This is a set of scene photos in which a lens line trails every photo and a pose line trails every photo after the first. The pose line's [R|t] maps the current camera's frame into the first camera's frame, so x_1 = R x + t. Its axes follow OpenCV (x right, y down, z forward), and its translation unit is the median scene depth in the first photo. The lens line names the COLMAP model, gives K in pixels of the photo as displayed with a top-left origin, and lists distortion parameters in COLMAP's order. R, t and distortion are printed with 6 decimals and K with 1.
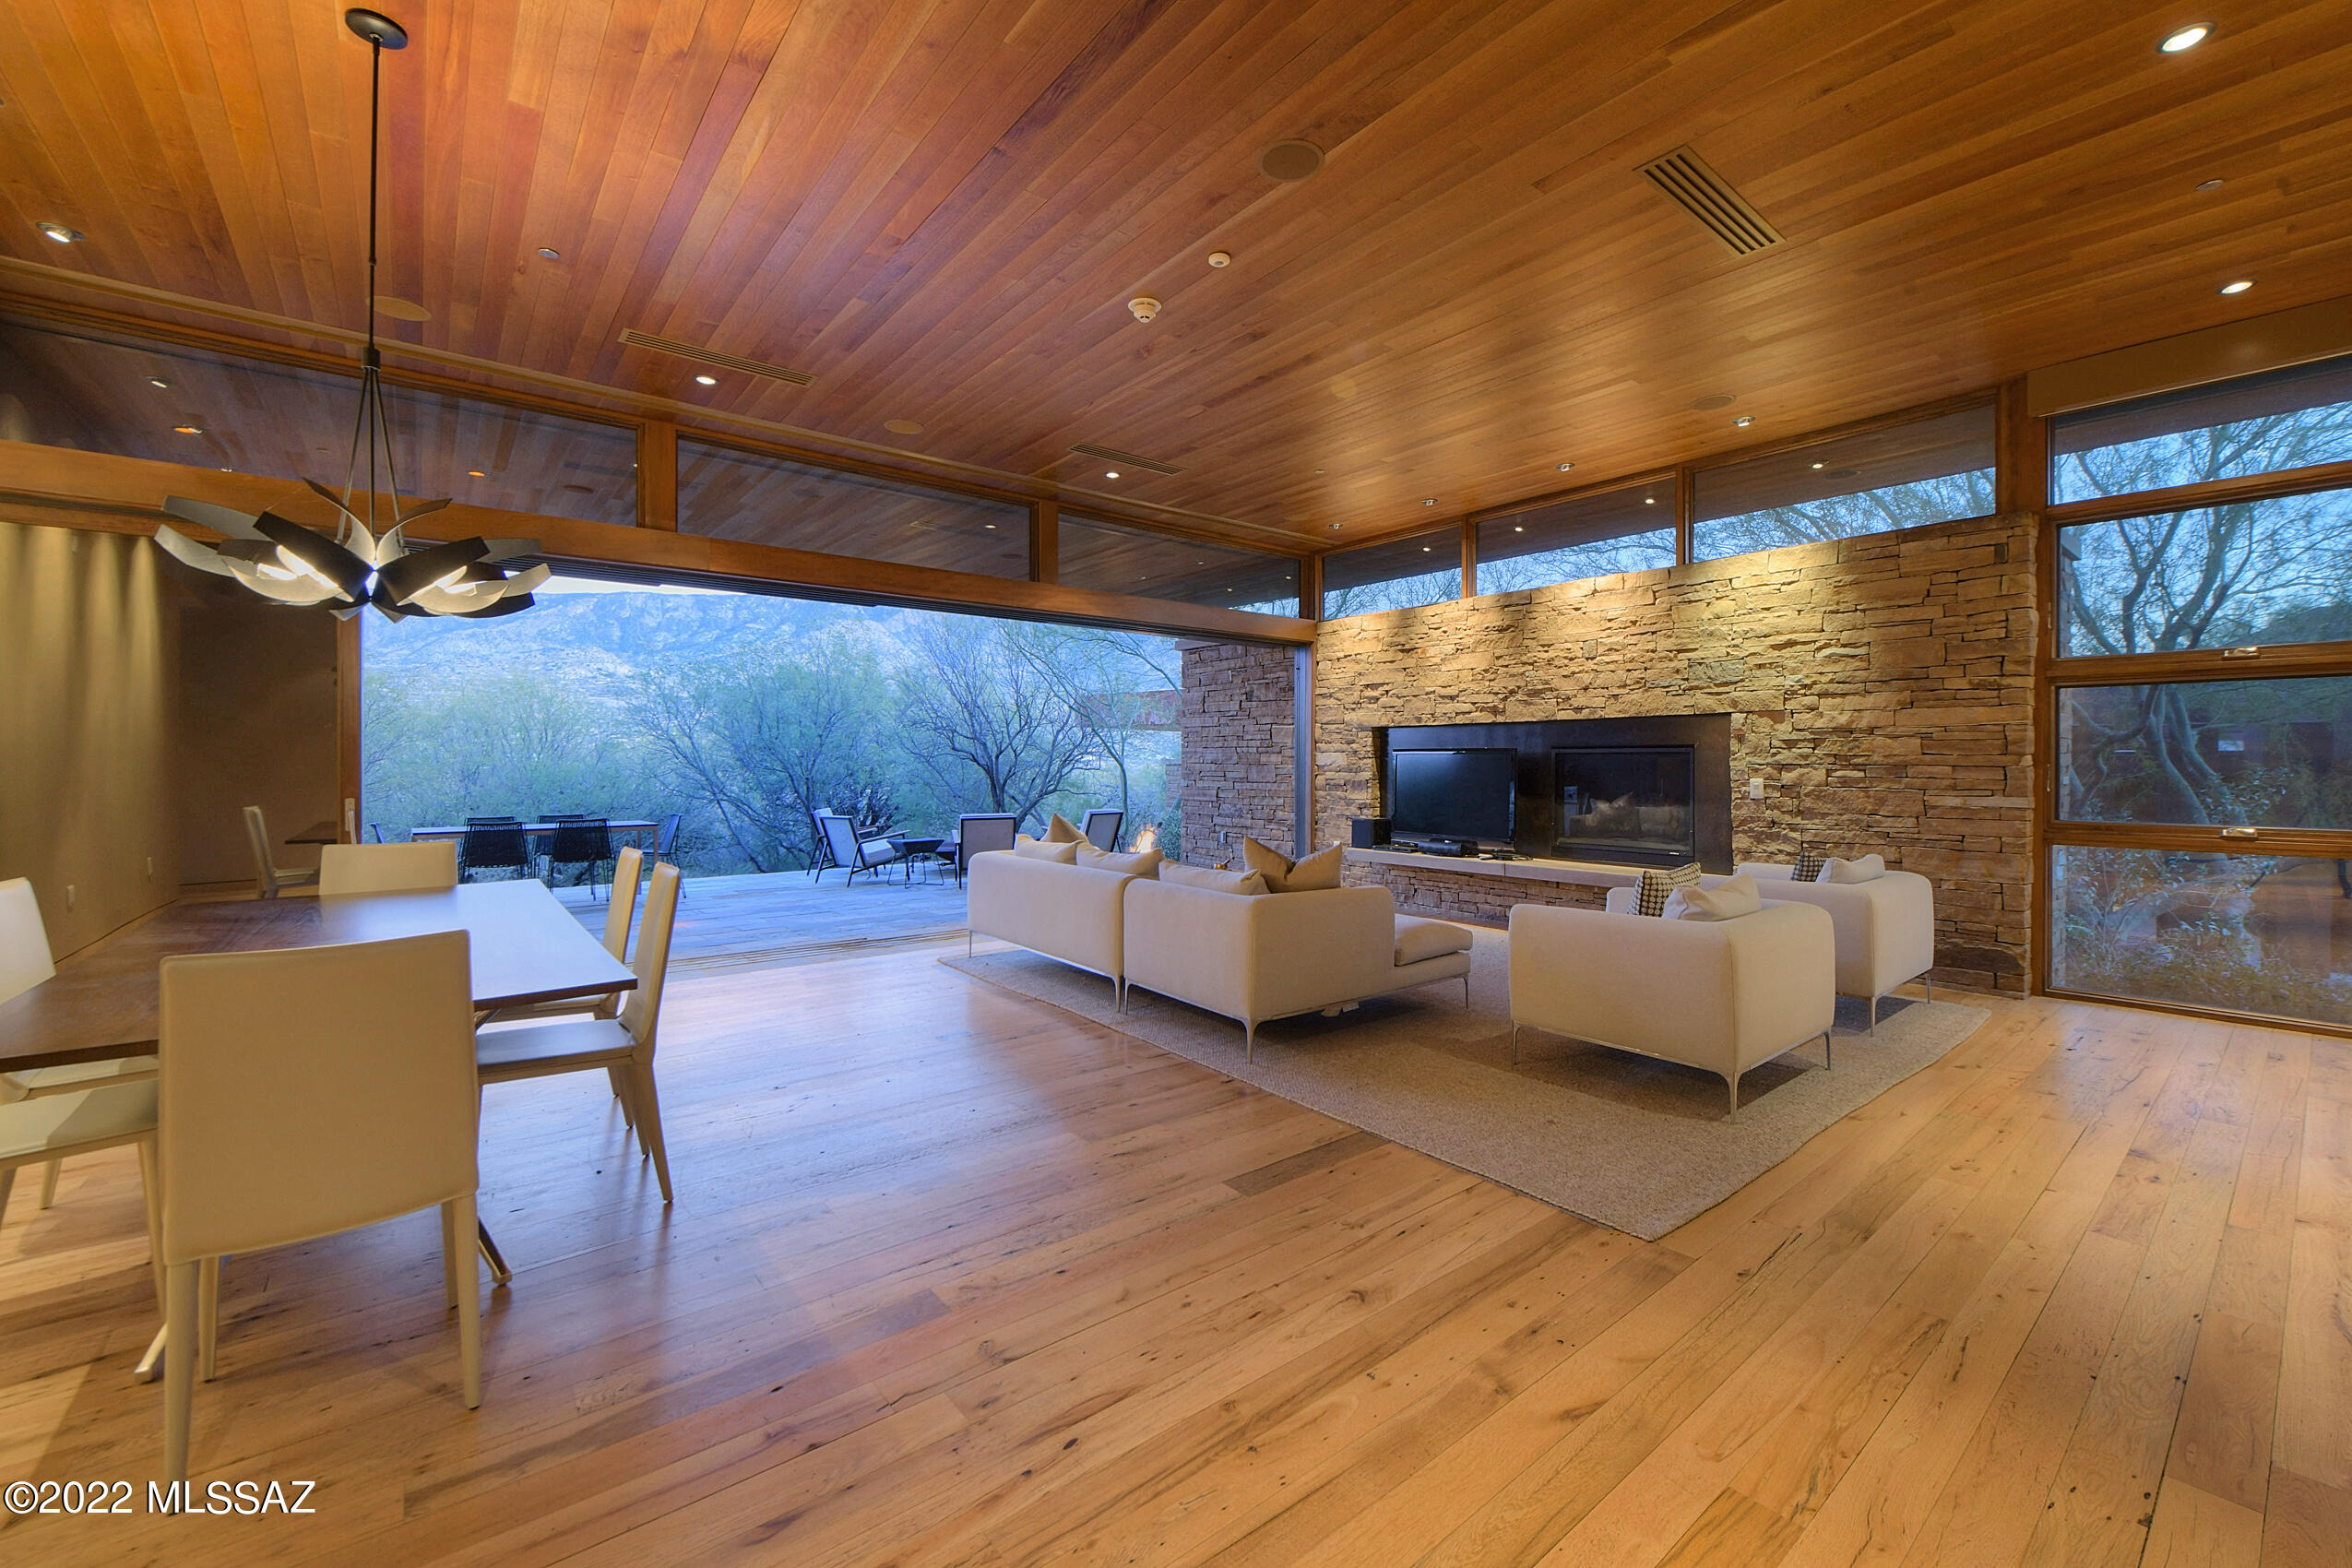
lens RADIAL K [[957.6, 0, 1159.8], [0, 957.6, 776.4], [0, 0, 1]] dist [-0.008241, -0.001476]
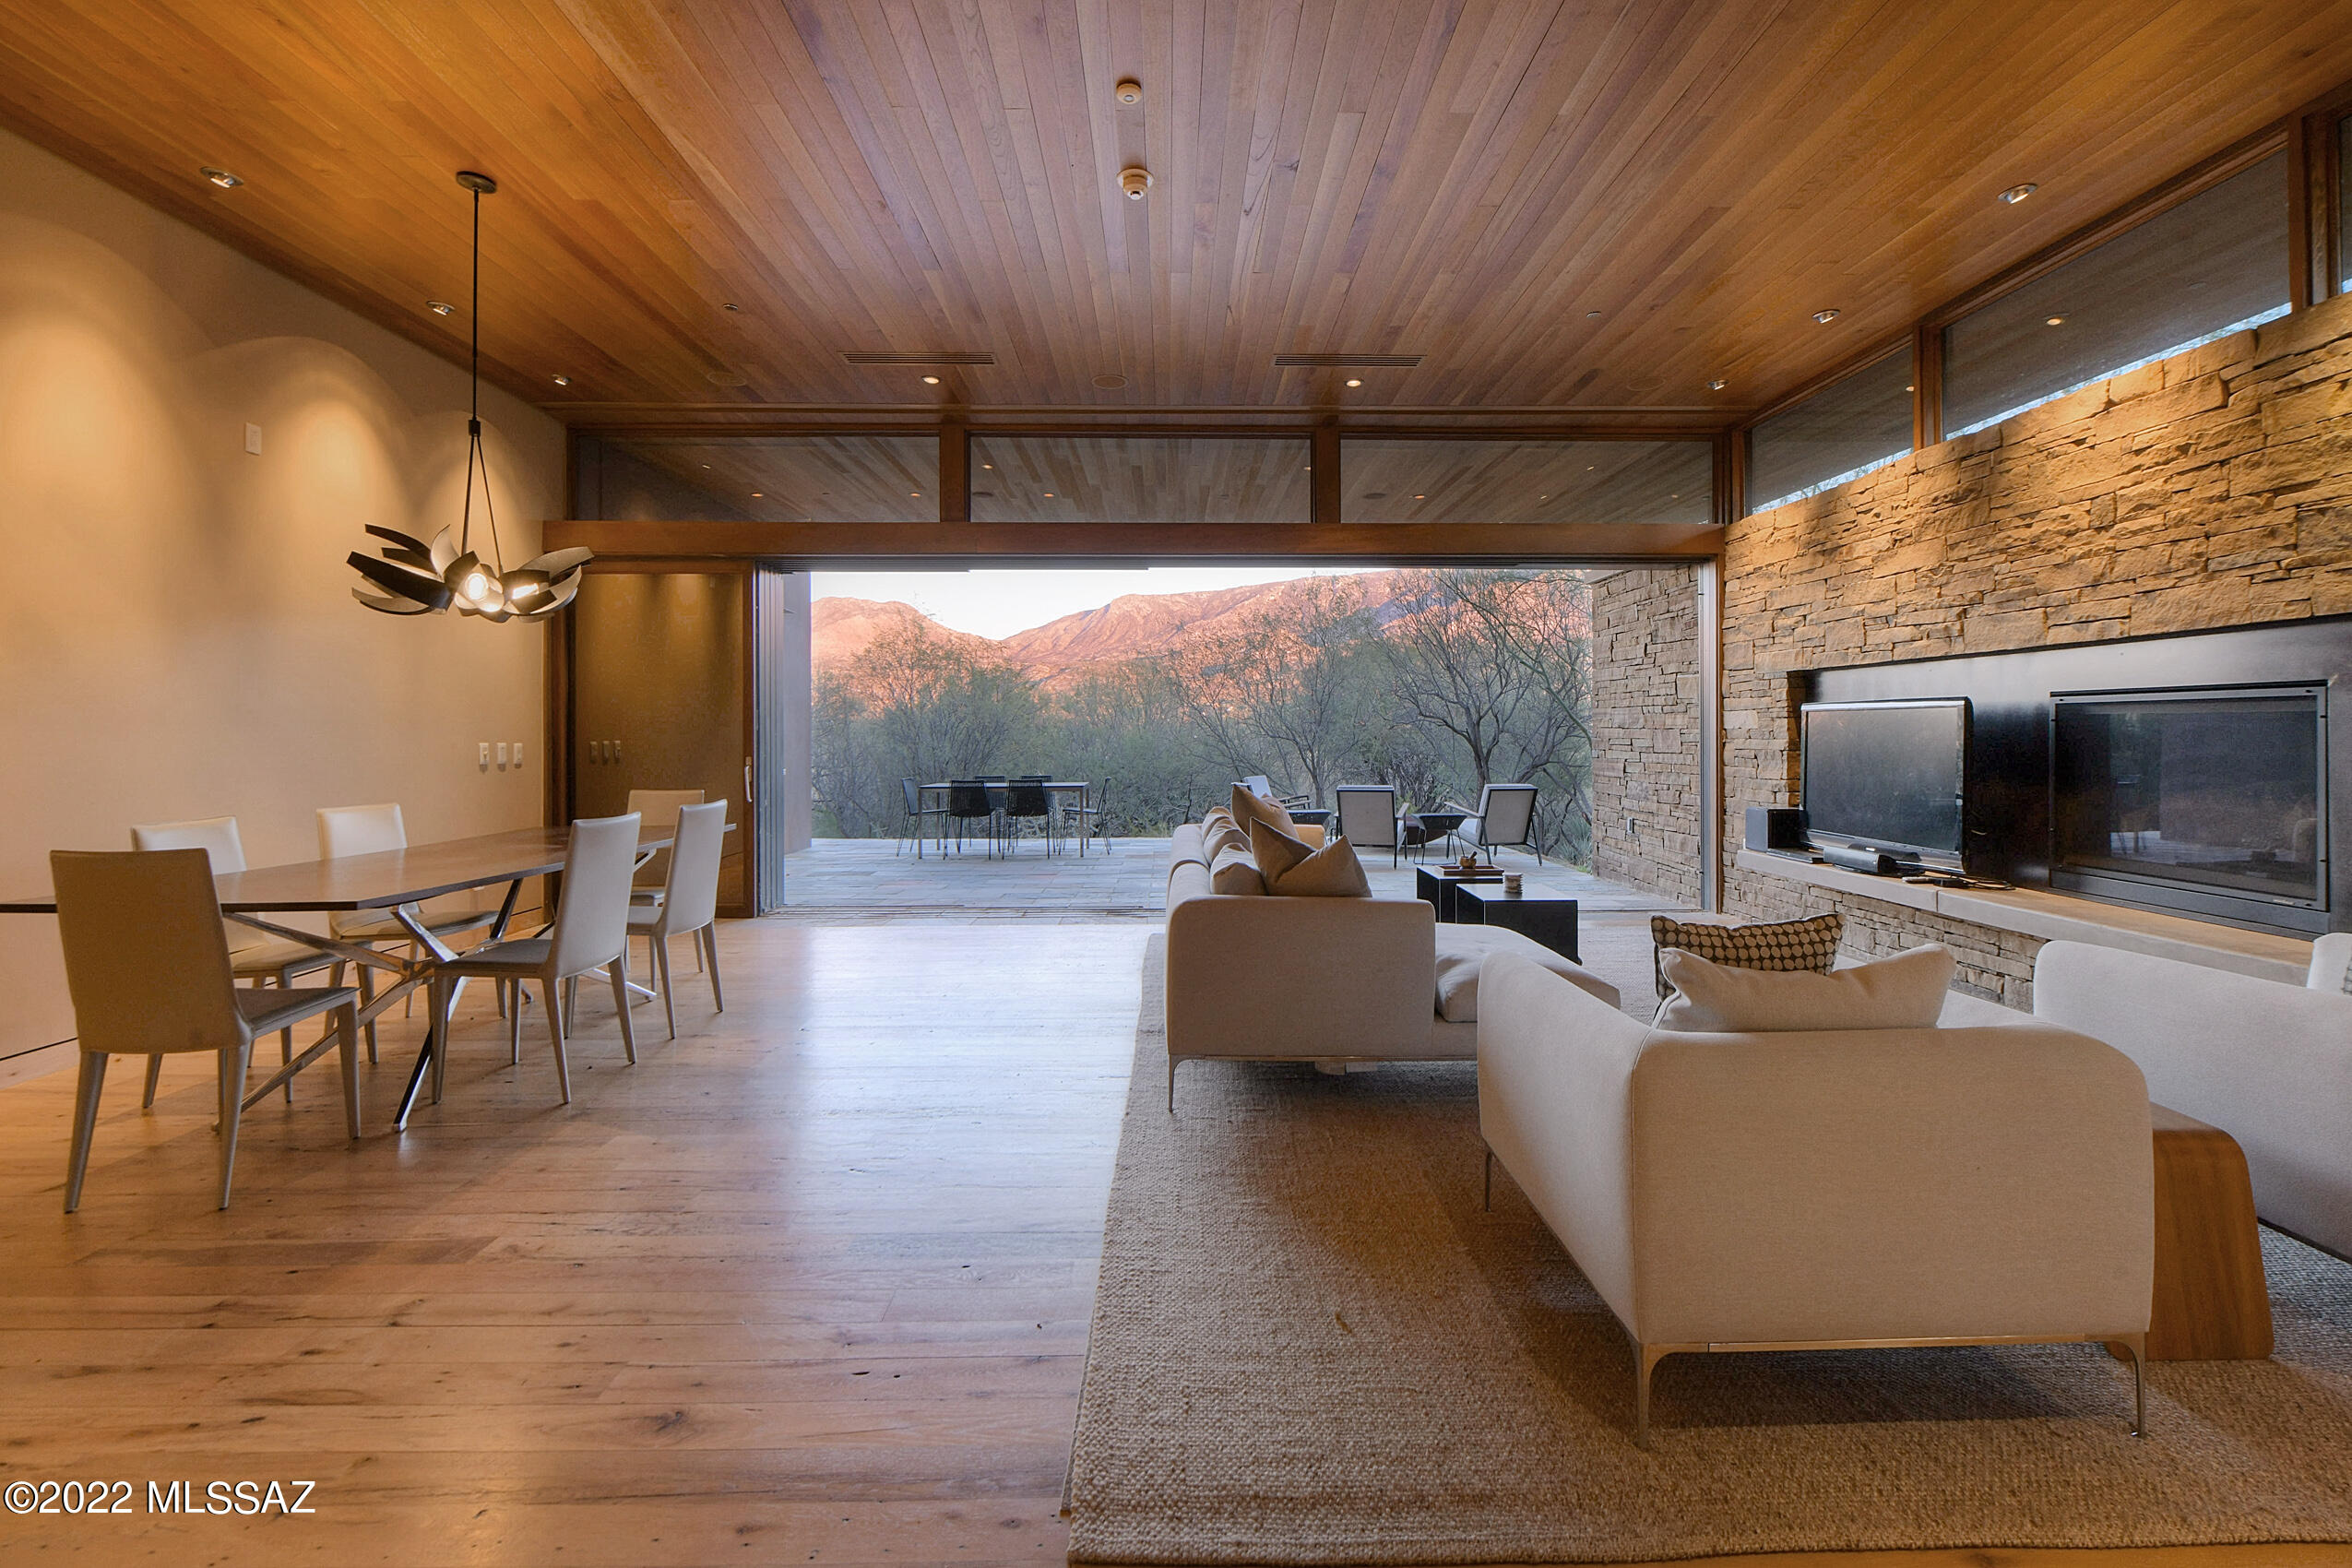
lens RADIAL K [[957.6, 0, 1170.9], [0, 957.6, 754.5], [0, 0, 1]] dist [-0.008241, -0.001476]
pose [[0.785689, 0.003785, -0.618610, 0.348876], [0.003576, 0.999937, 0.010661, -0.001330], [0.618611, -0.010588, 0.785626, 0.226618]]
